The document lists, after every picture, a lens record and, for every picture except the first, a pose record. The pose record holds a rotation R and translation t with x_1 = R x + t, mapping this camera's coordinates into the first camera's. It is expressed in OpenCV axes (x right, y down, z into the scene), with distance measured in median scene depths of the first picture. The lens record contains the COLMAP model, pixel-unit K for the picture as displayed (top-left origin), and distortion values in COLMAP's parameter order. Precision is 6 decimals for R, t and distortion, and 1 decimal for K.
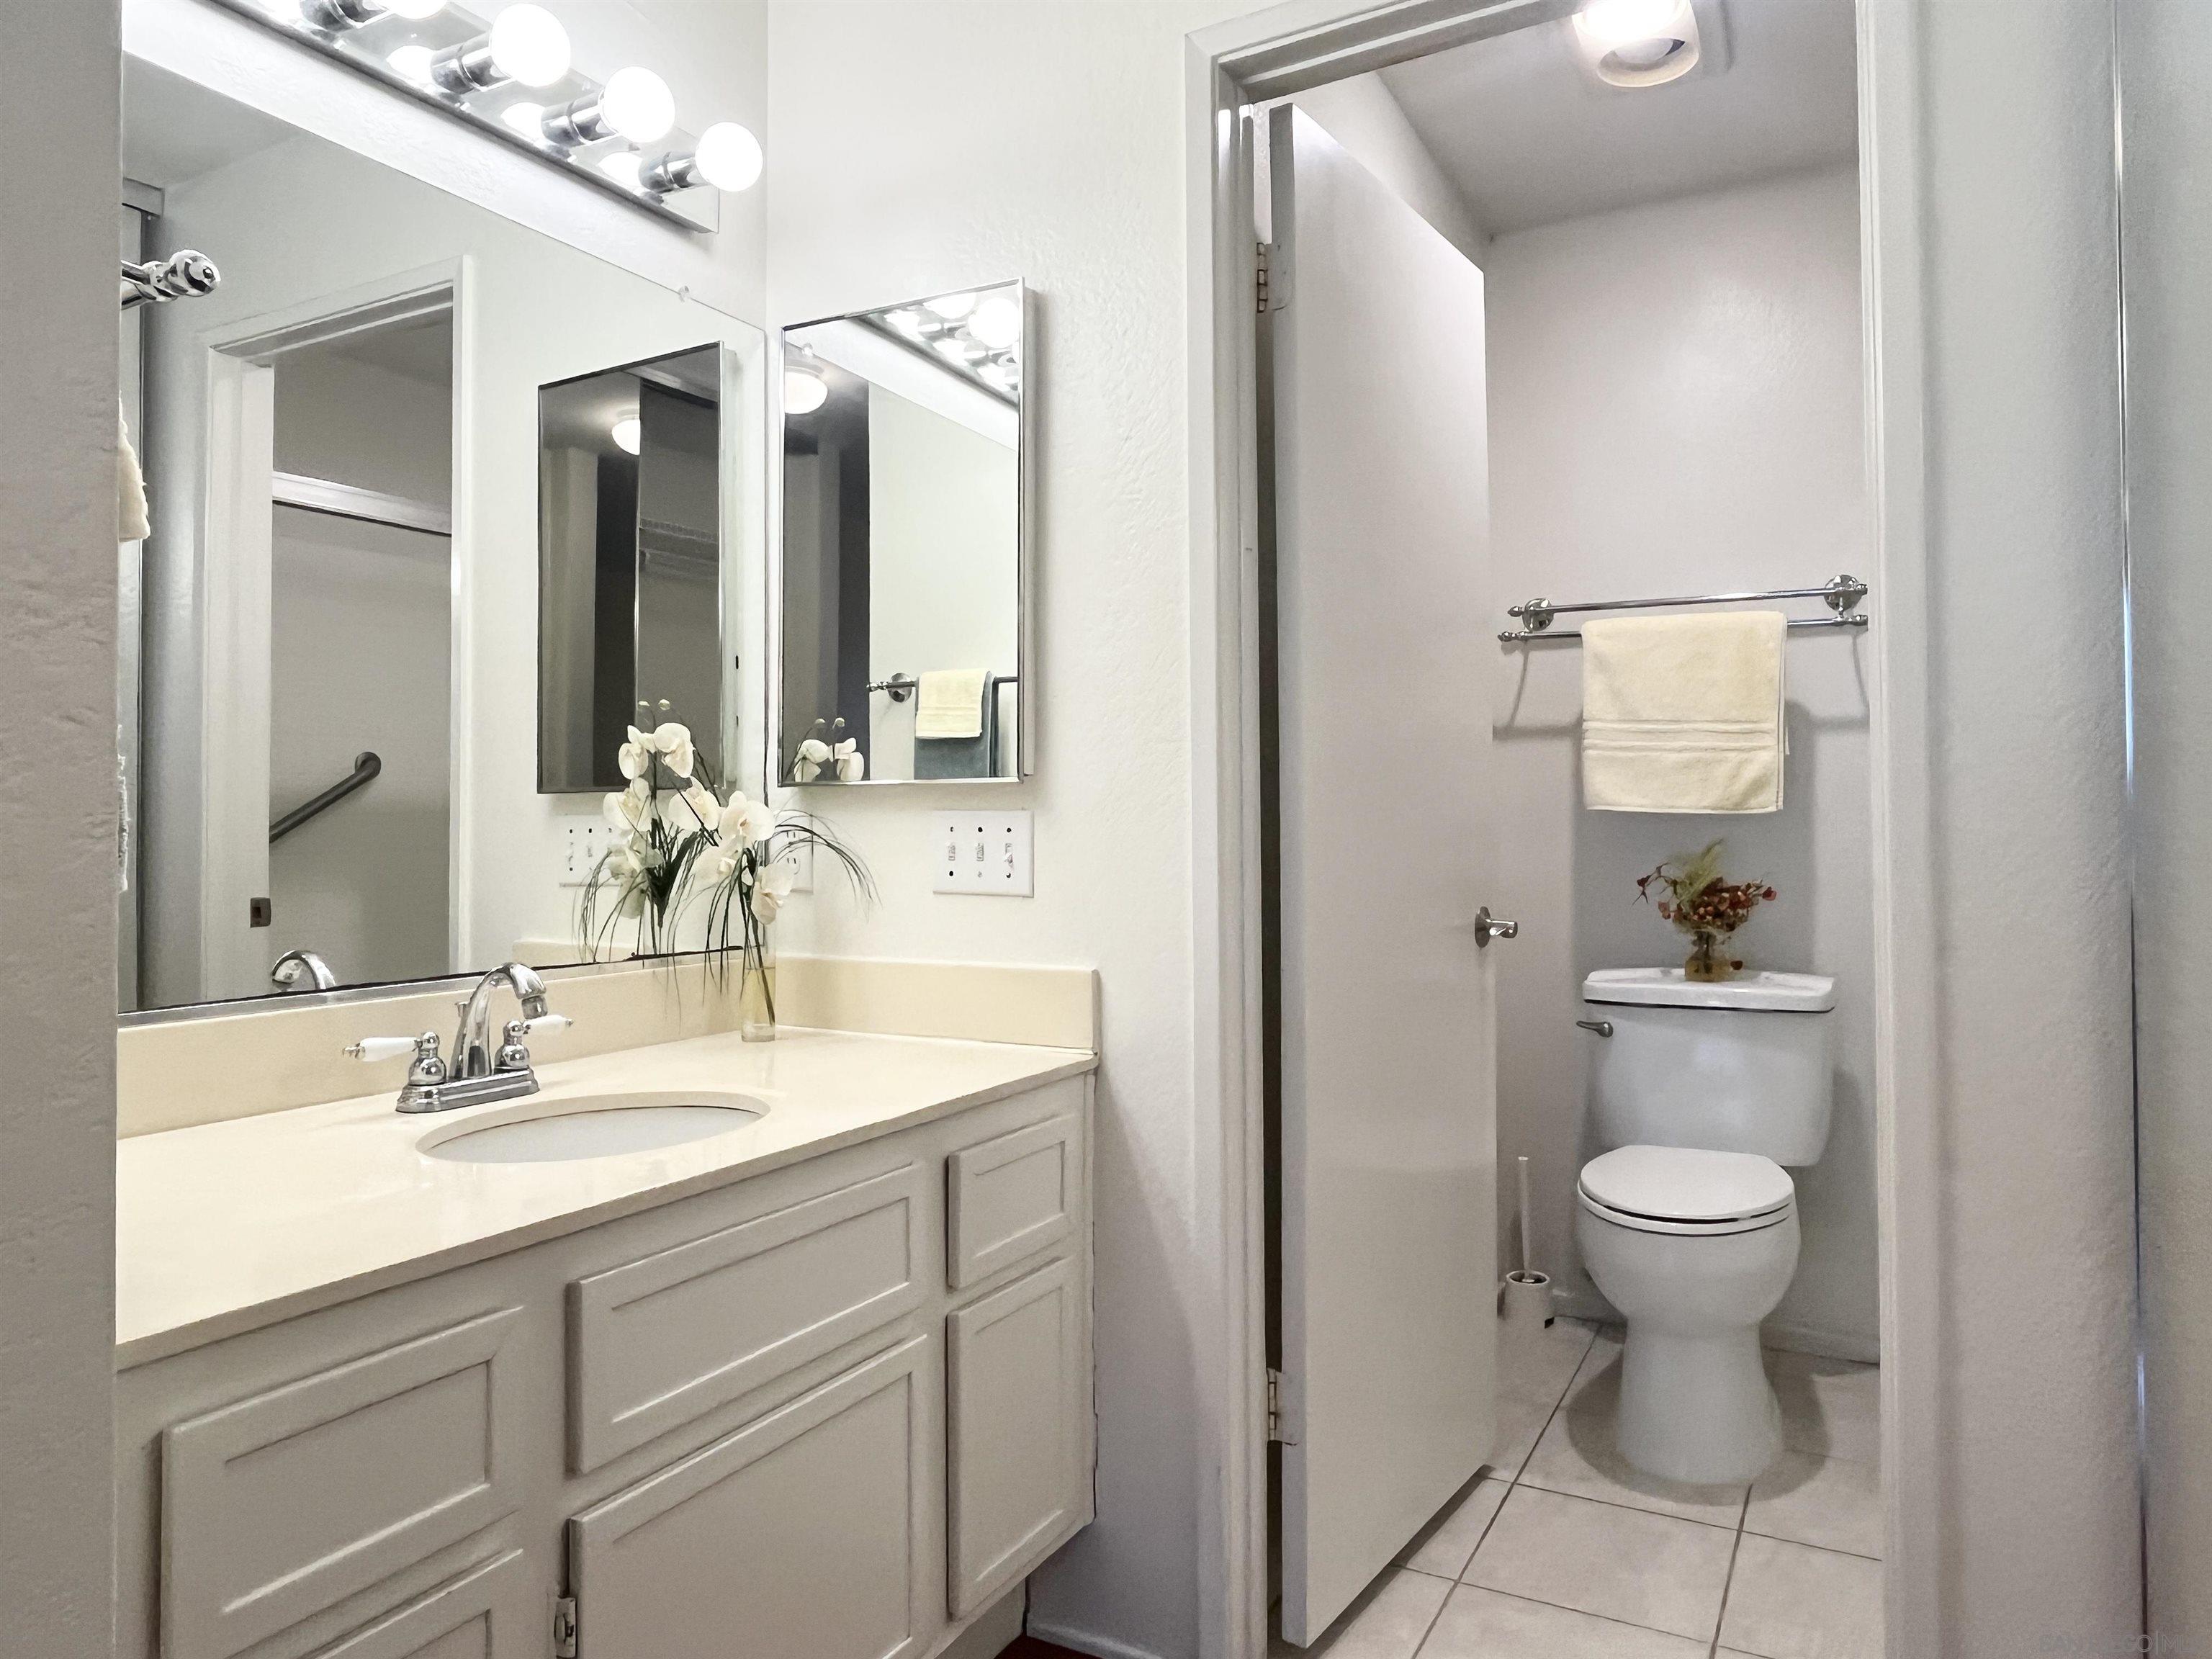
lens RADIAL K [[1414.8, 0, 1108.3], [0, 1414.8, 815.8], [0, 0, 1]] dist [-0.000298, -0.001461]
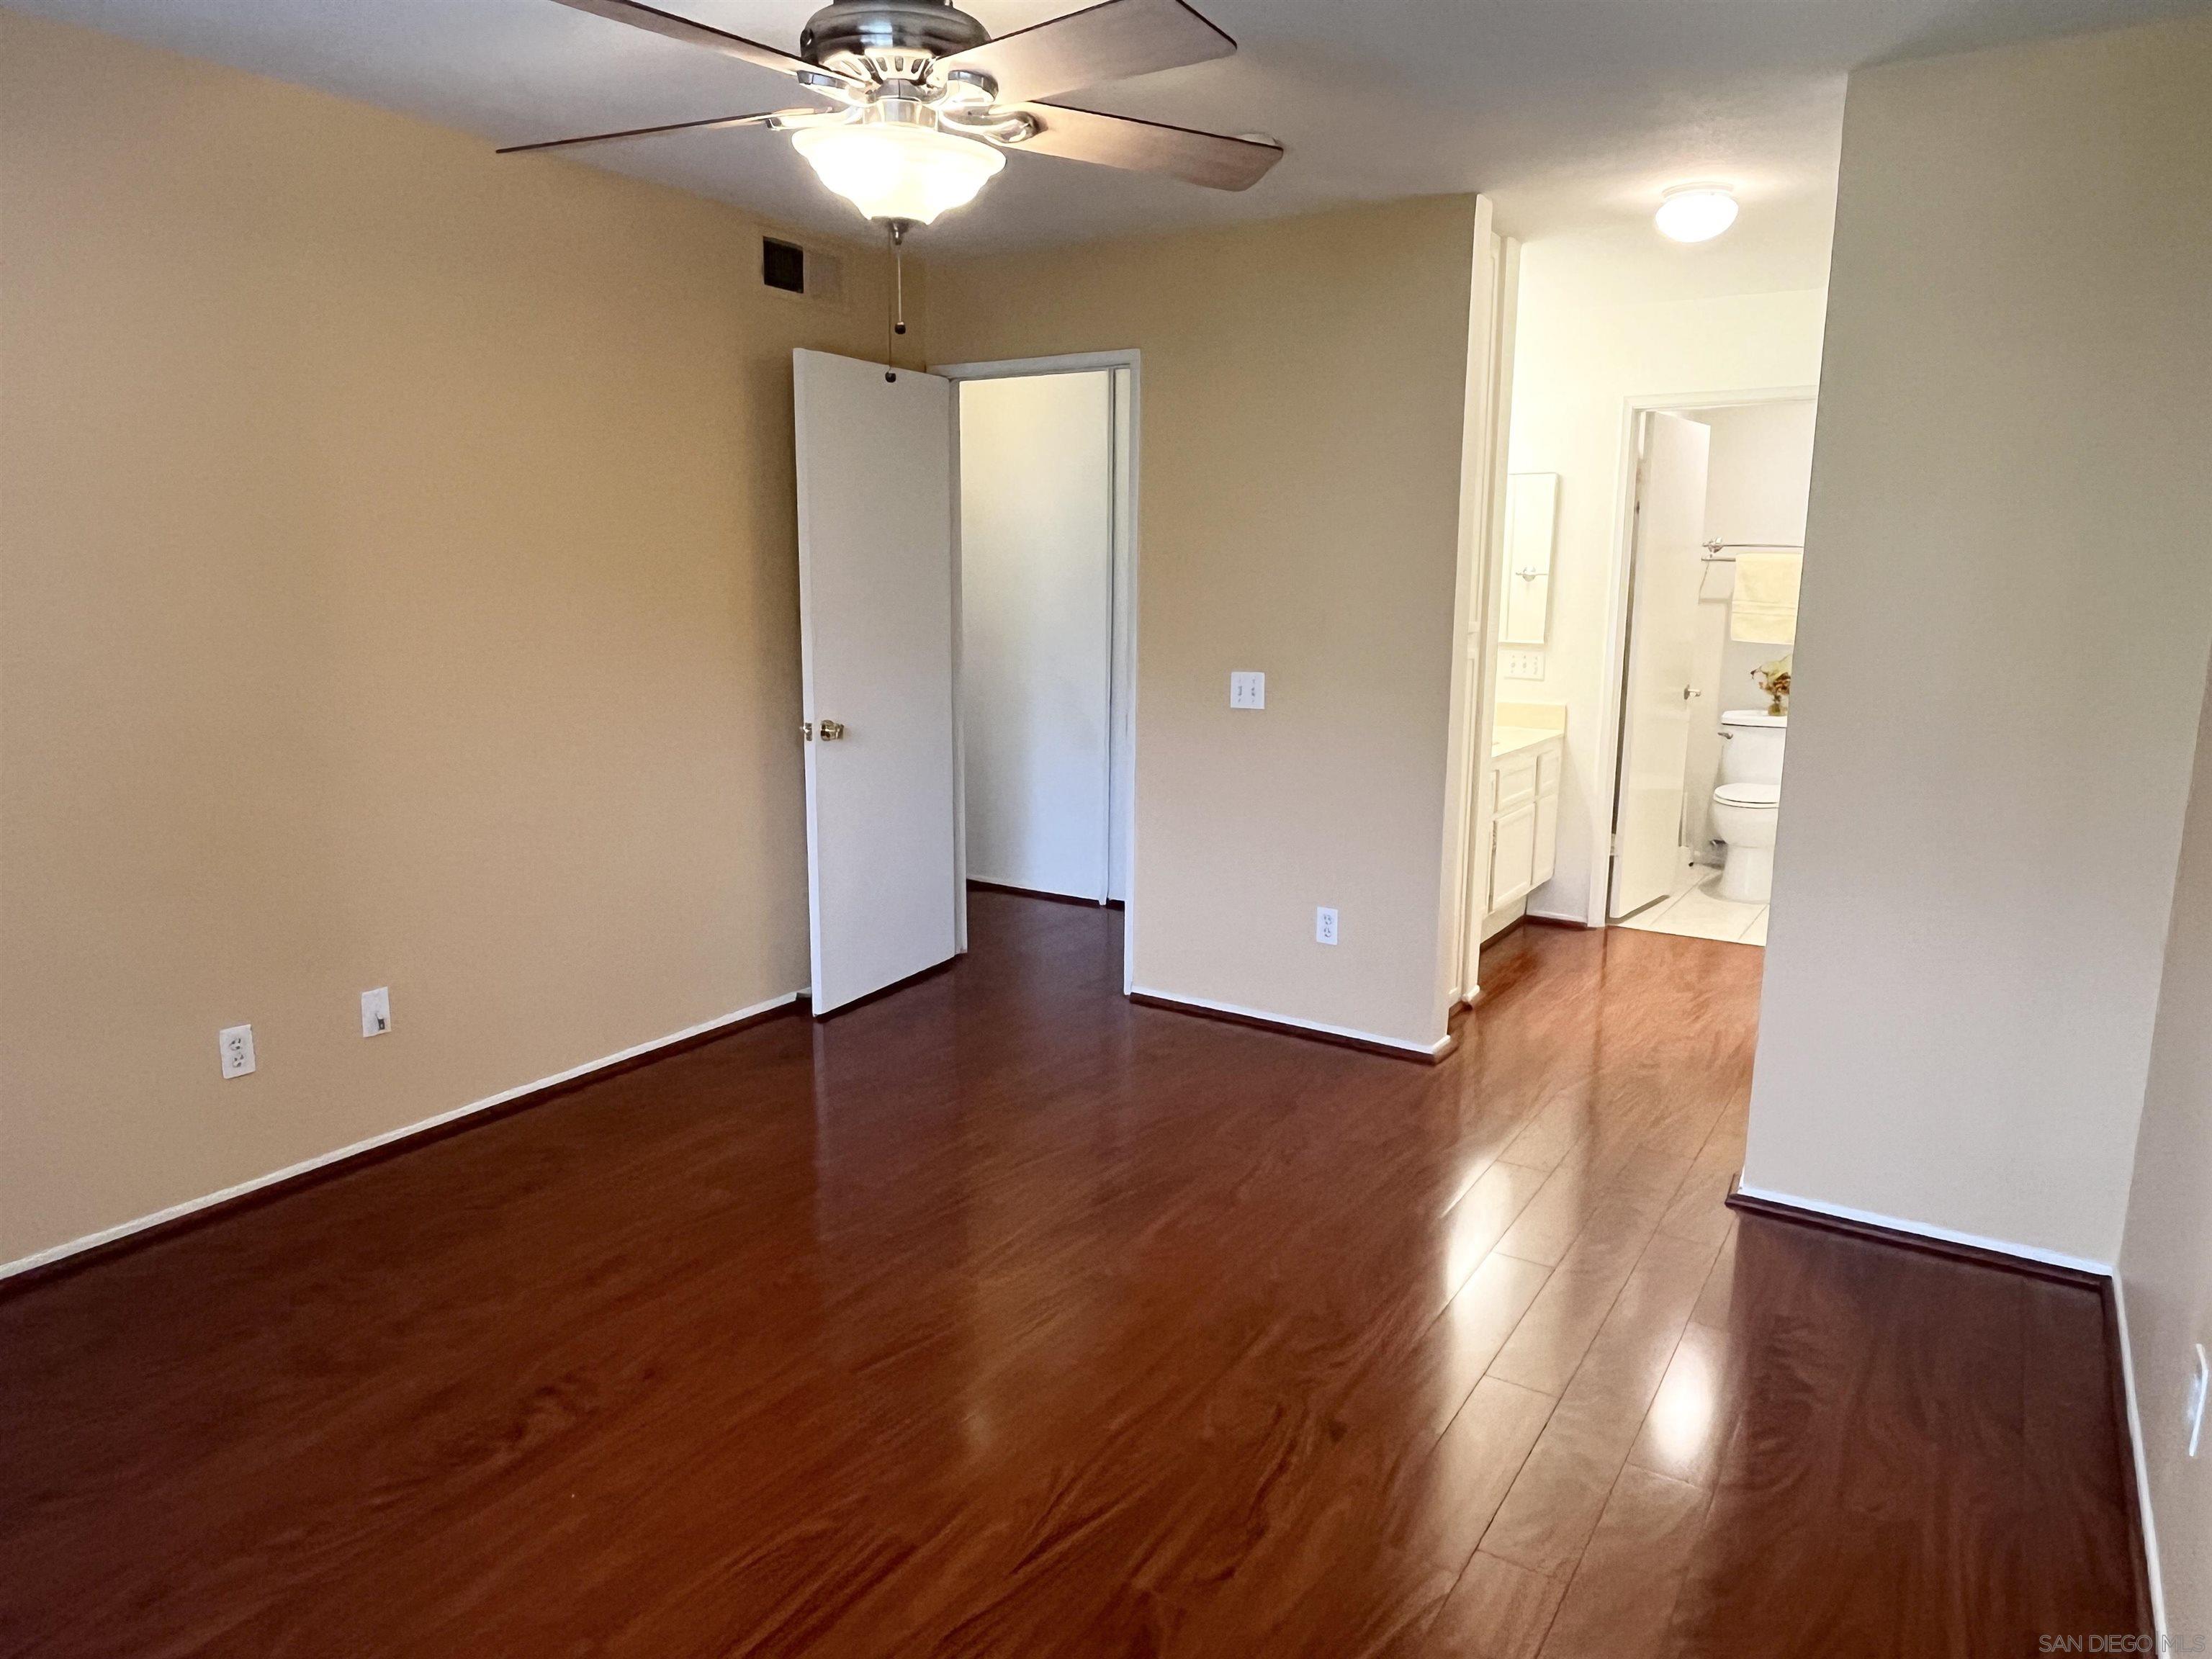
lens RADIAL K [[1414.8, 0, 1103.8], [0, 1414.8, 832.3], [0, 0, 1]] dist [-0.000298, -0.001461]
pose [[0.997280, 0.027342, -0.068445, -0.739427], [-0.013633, 0.981052, 0.193265, -0.186815], [0.072432, -0.191807, 0.978756, -1.996726]]
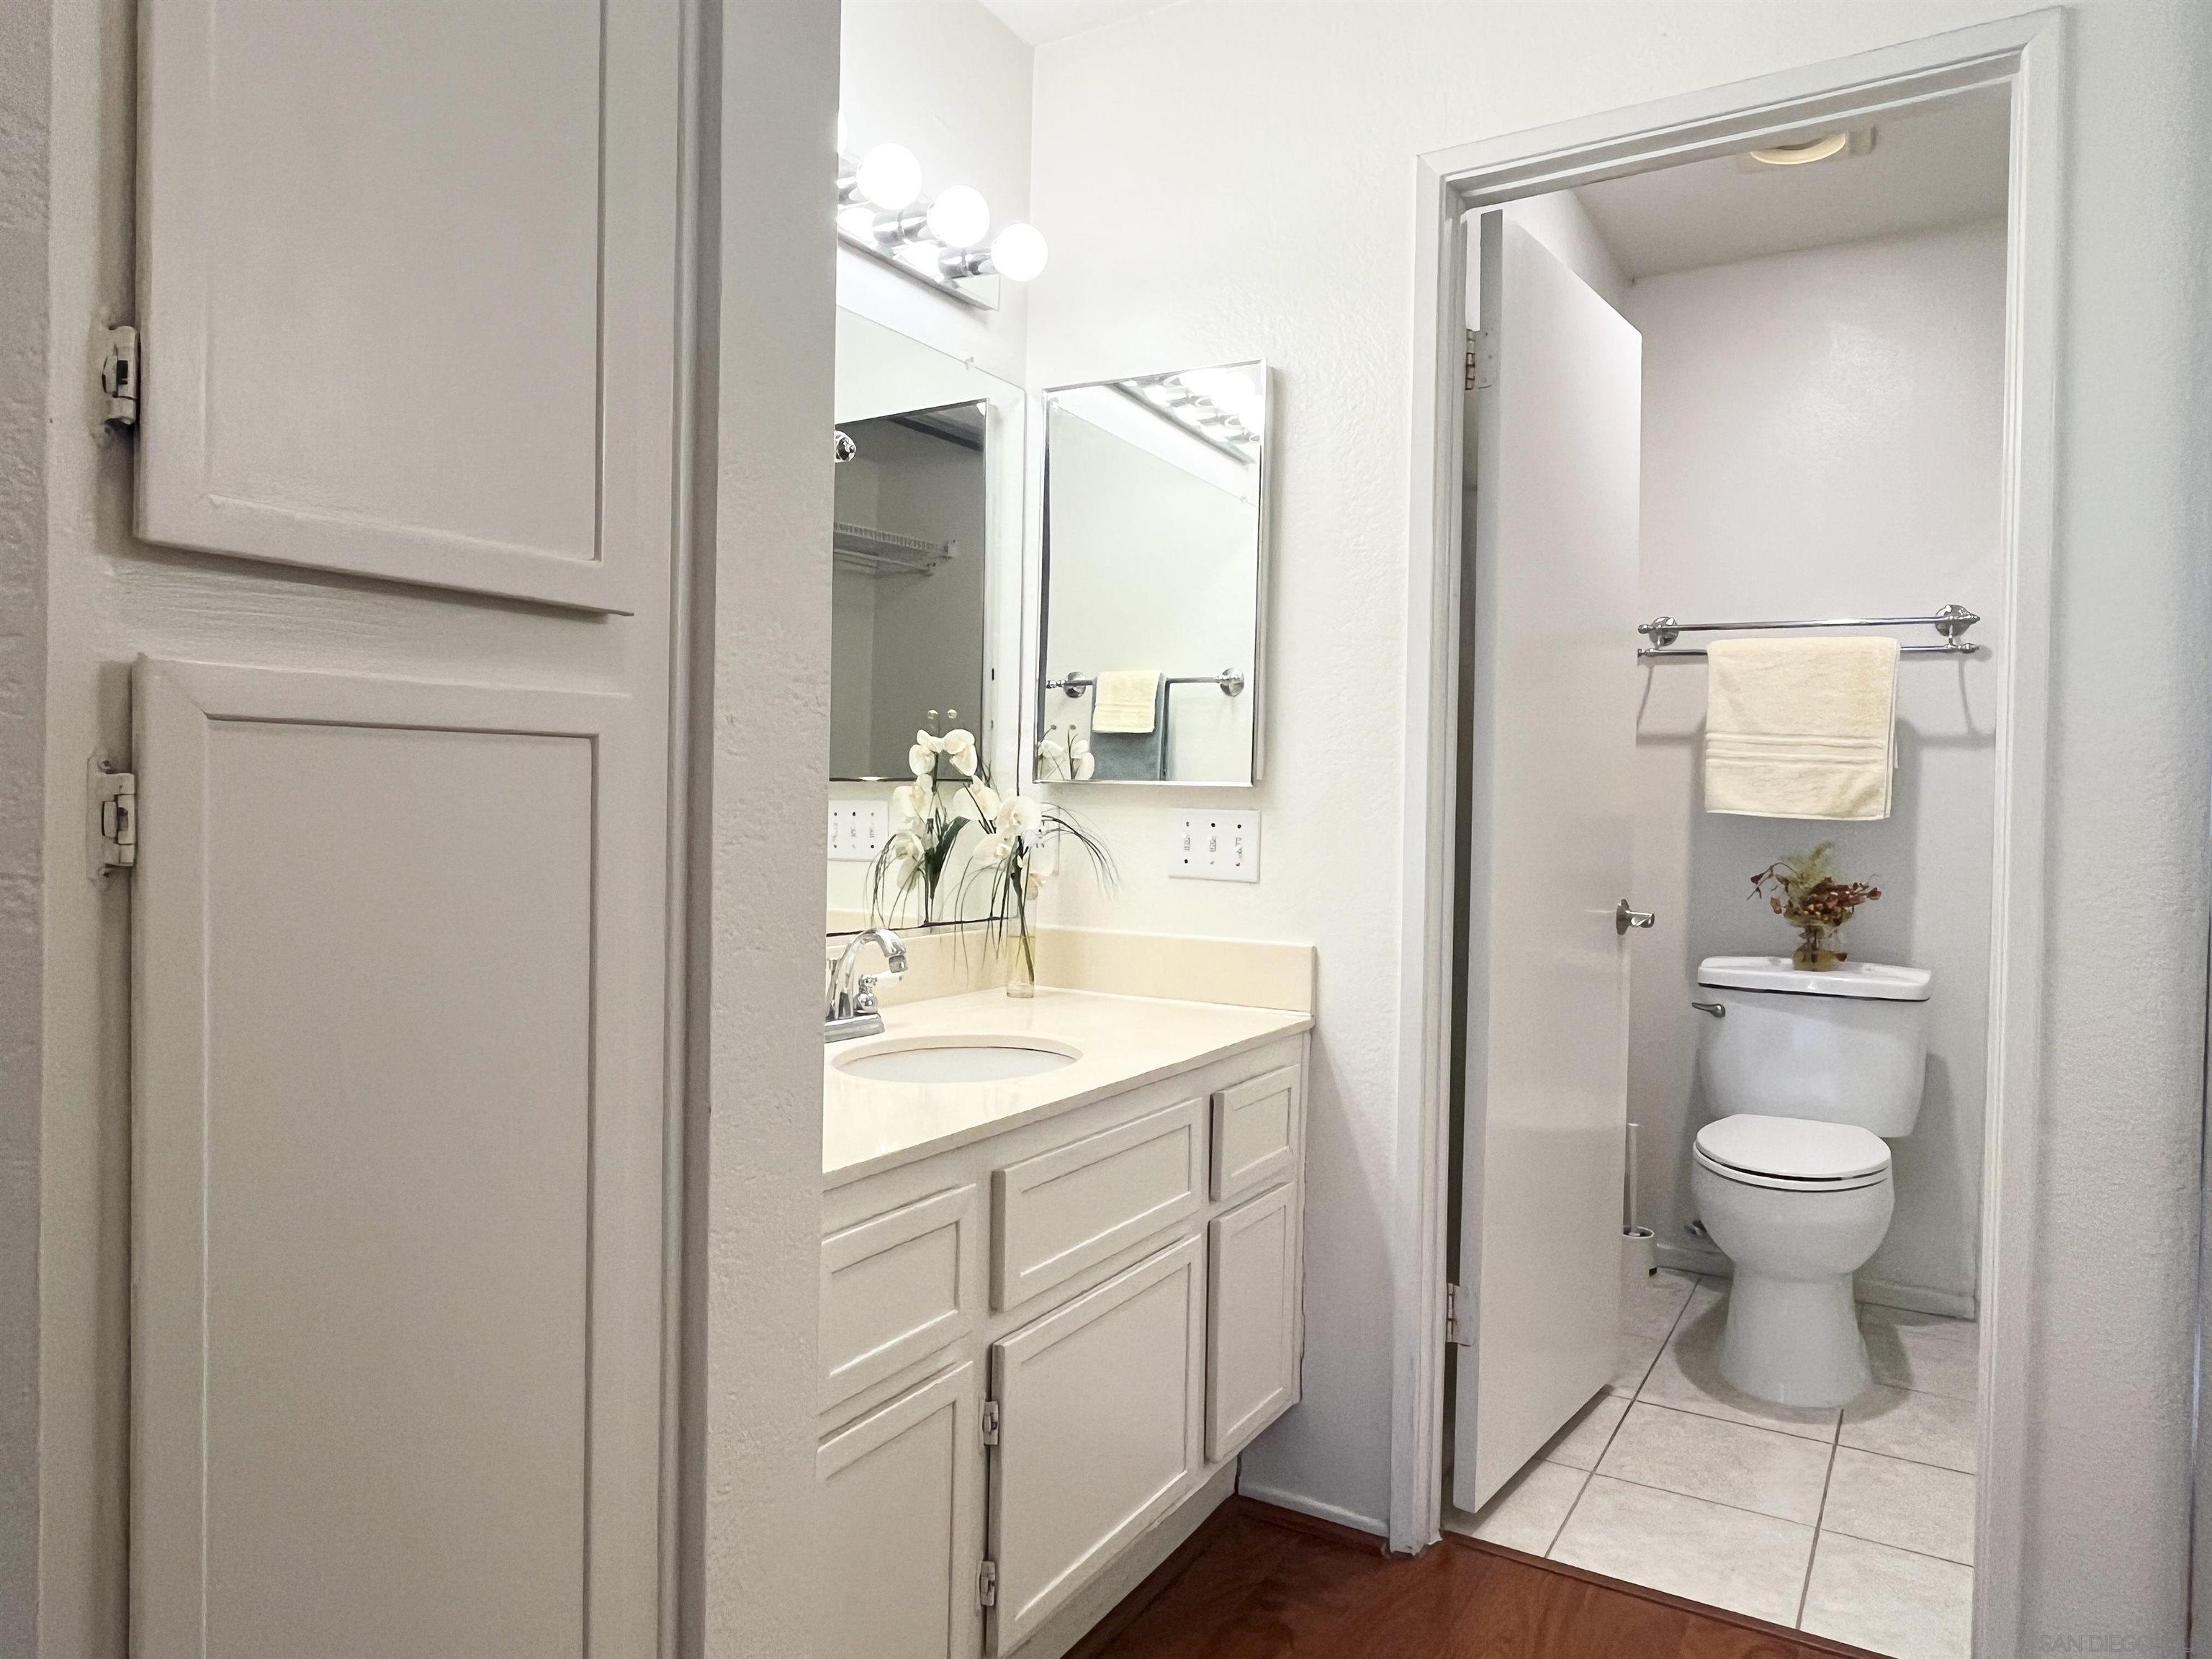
lens RADIAL K [[1414.8, 0, 1105.0], [0, 1414.8, 828.7], [0, 0, 1]] dist [-0.000298, -0.001461]
pose [[0.998925, 0.025582, -0.038657, -0.130893], [-0.024414, 0.999240, 0.030384, -0.020373], [0.039405, -0.029407, 0.998791, -0.181549]]
